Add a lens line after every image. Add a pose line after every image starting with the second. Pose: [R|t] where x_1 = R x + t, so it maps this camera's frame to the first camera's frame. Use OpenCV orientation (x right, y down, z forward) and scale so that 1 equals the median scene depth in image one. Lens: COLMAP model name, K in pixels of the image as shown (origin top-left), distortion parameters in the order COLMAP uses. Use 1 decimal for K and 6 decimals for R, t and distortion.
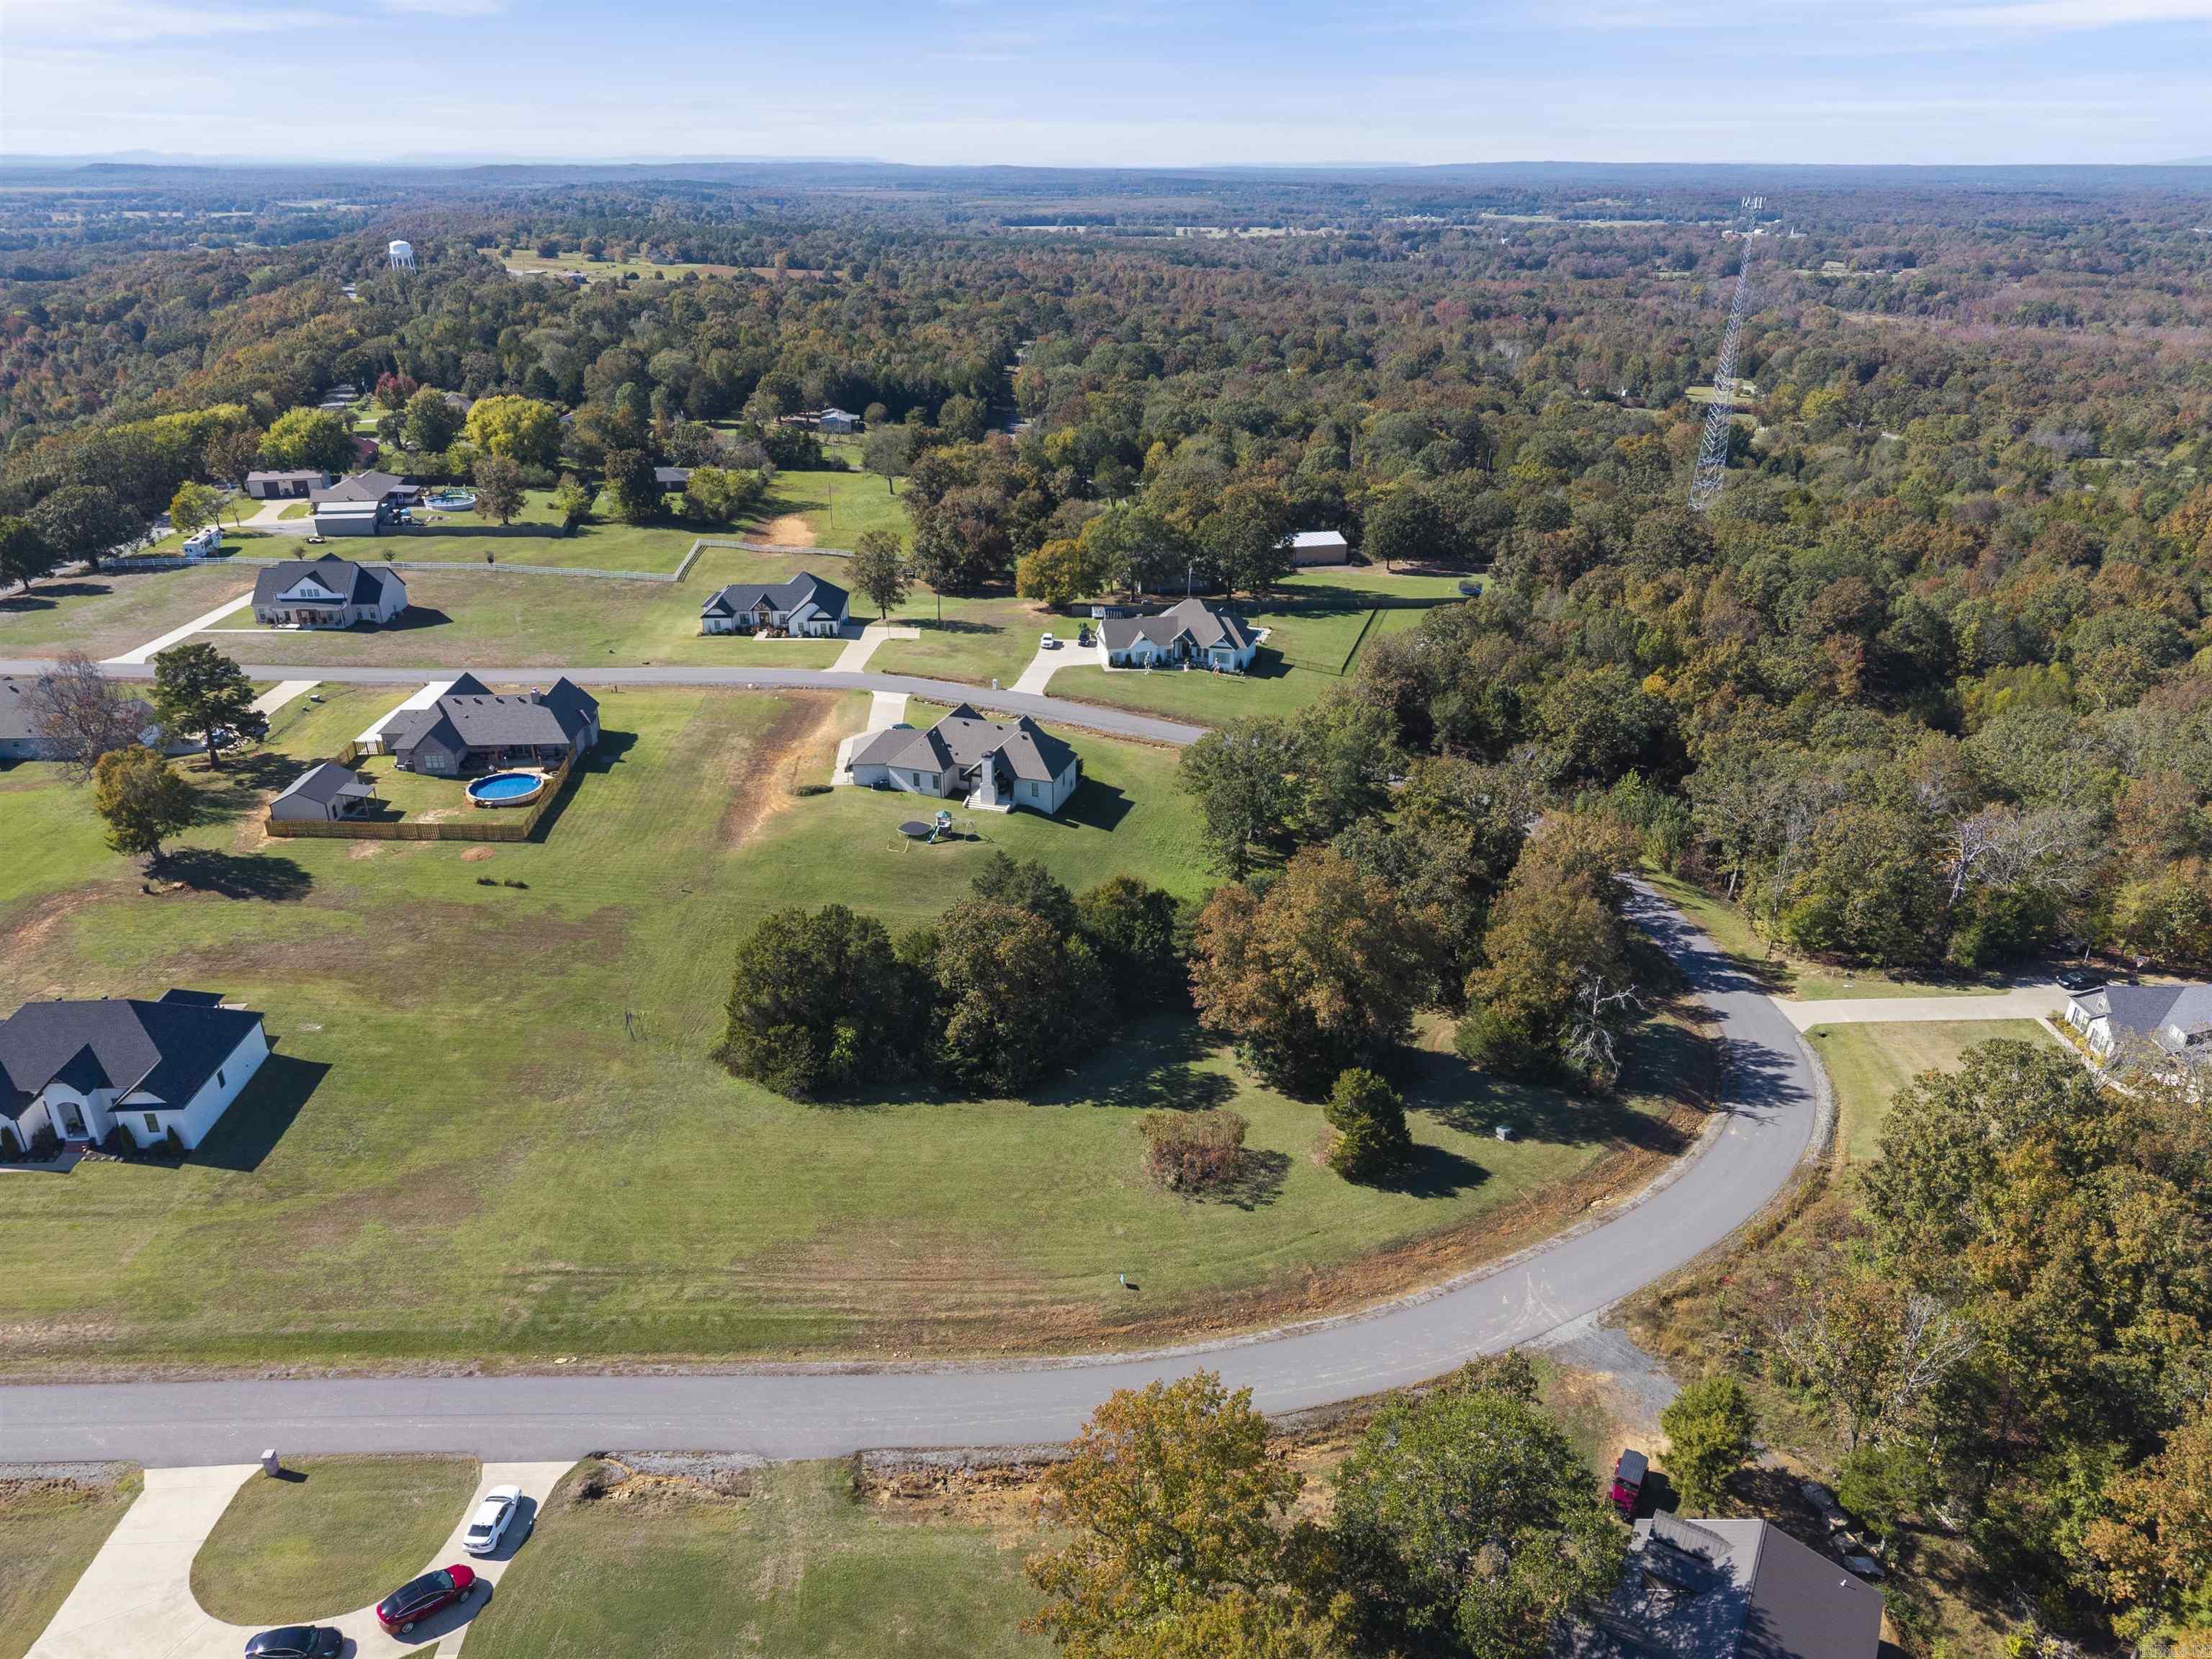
lens RADIAL K [[1482.6, 0, 1107.5], [0, 1482.6, 839.7], [0, 0, 1]] dist [0.033142, -0.037182]
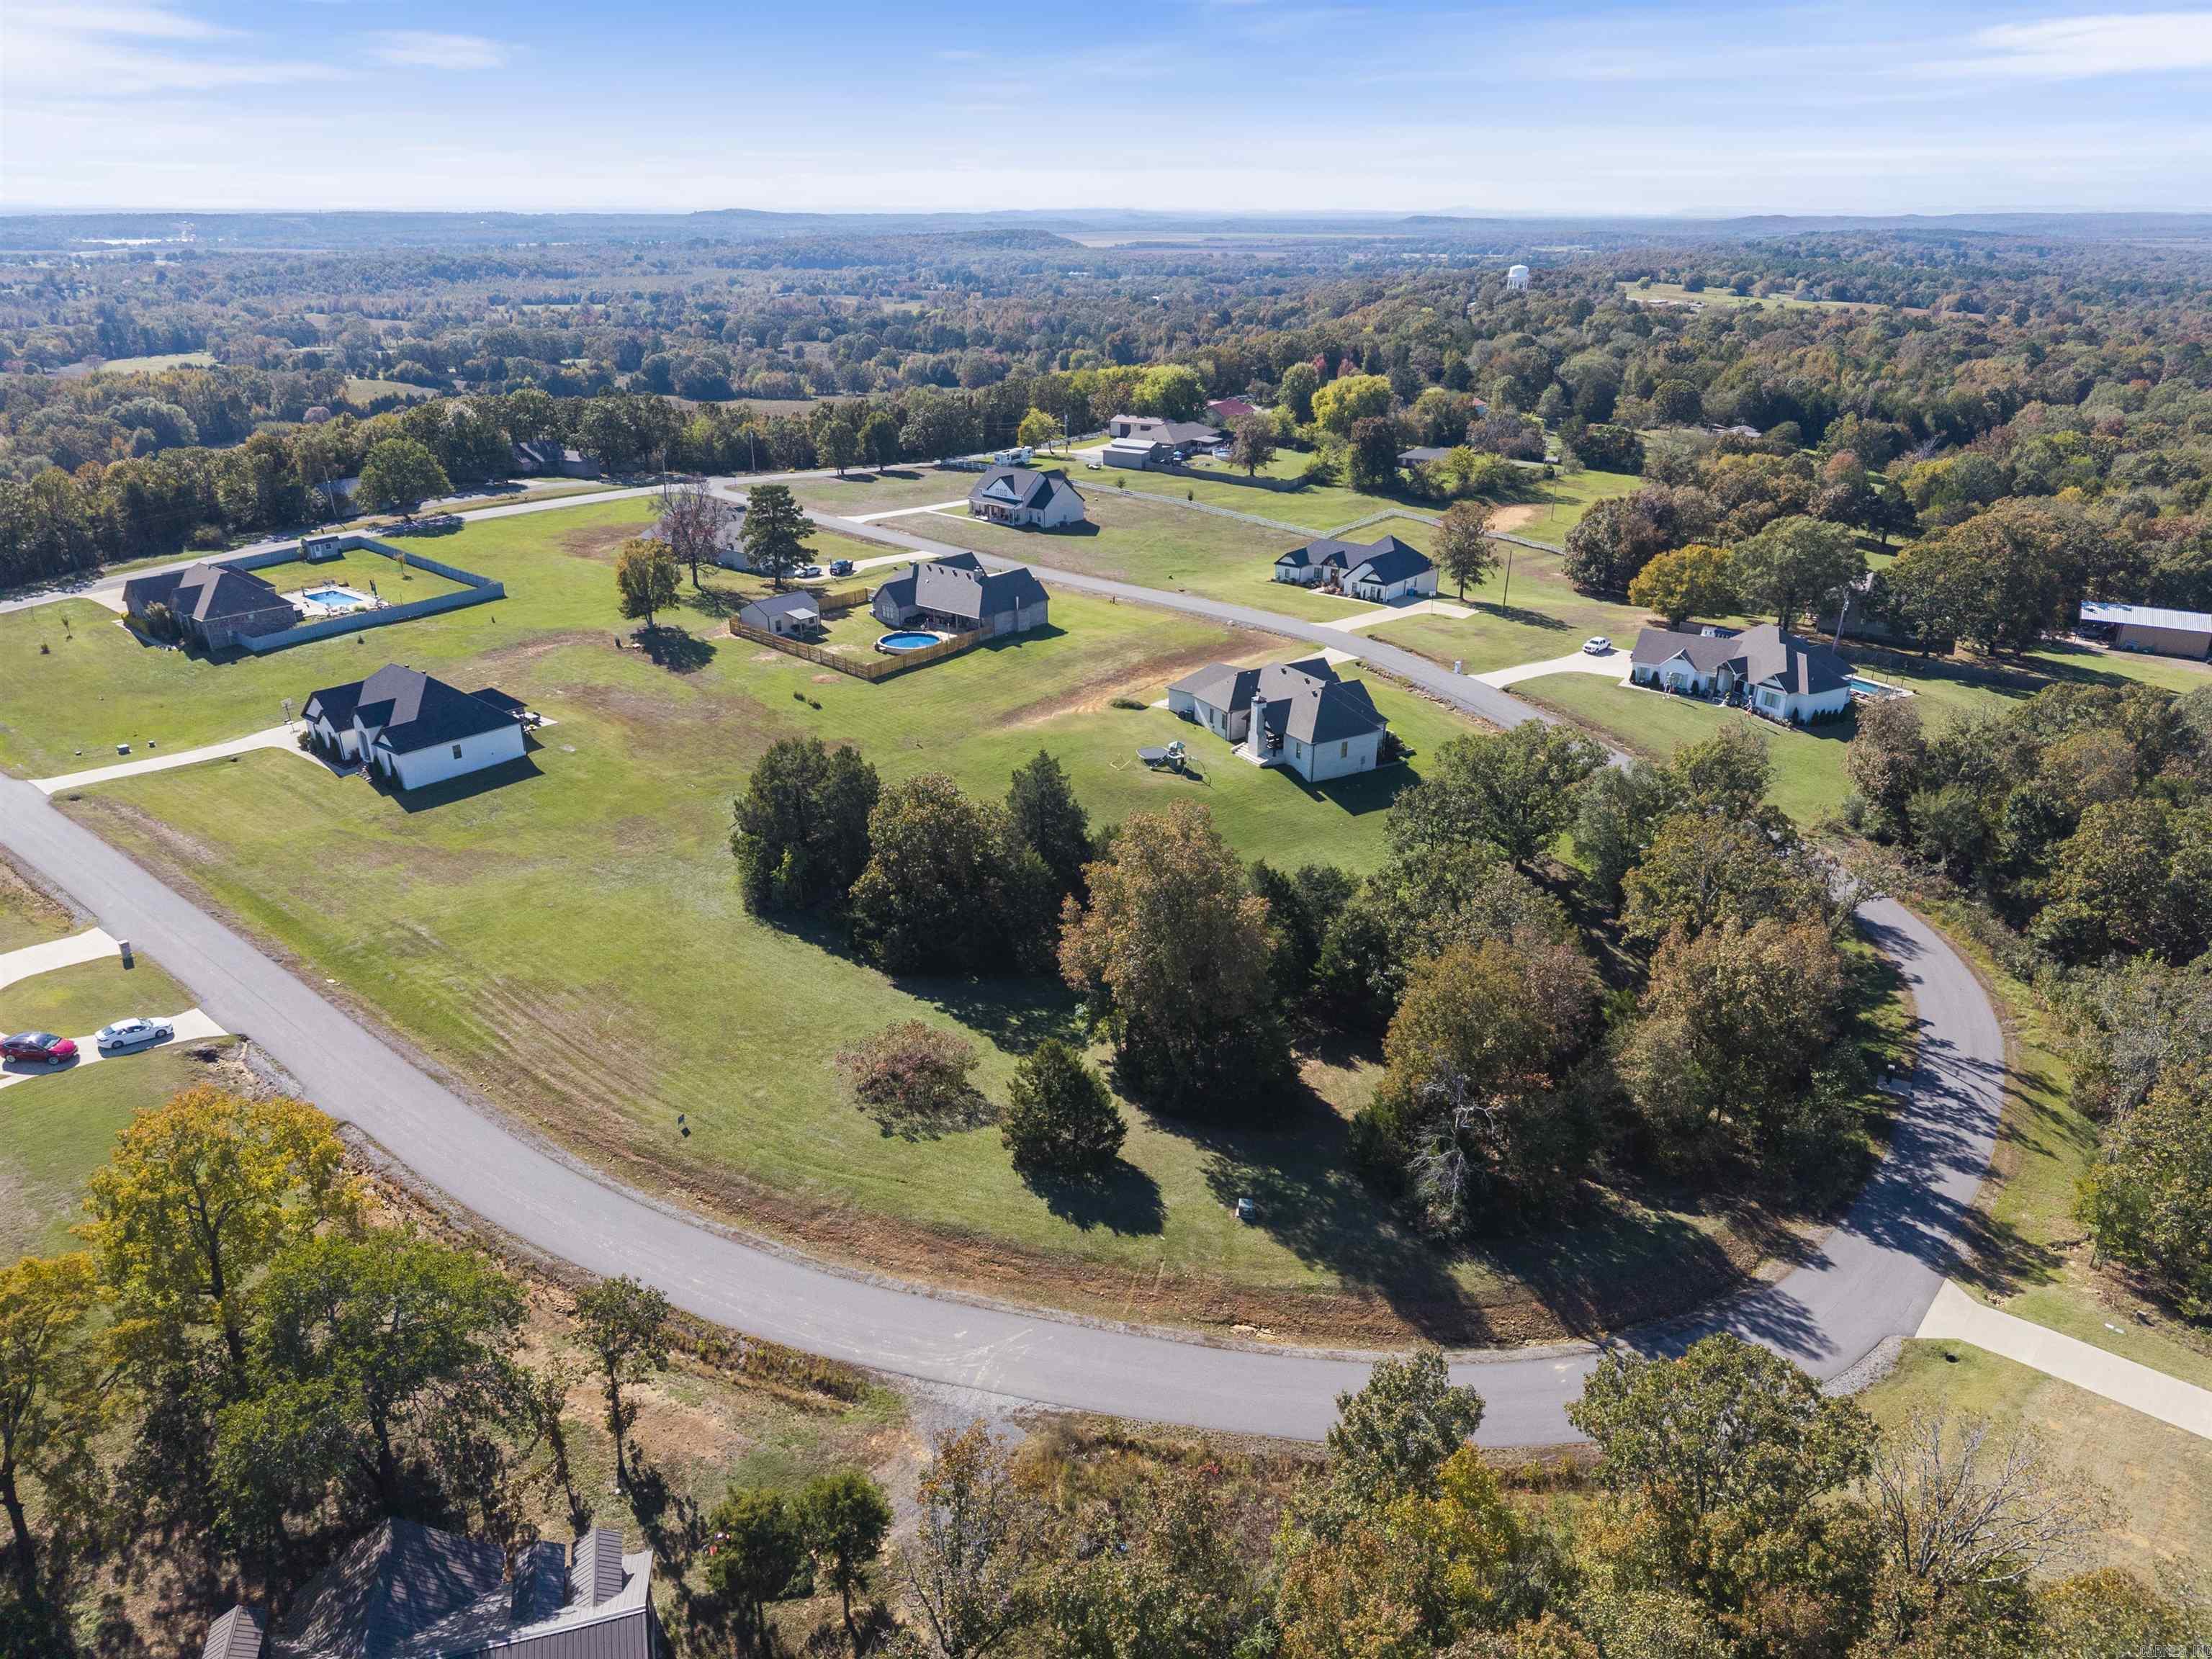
lens RADIAL K [[1482.6, 0, 1107.4], [0, 1482.6, 836.2], [0, 0, 1]] dist [0.033142, -0.037182]
pose [[0.728920, 0.259326, -0.633581, 0.499867], [-0.280100, 0.957442, 0.069635, -0.015122], [0.624675, 0.126708, 0.770536, 0.265527]]
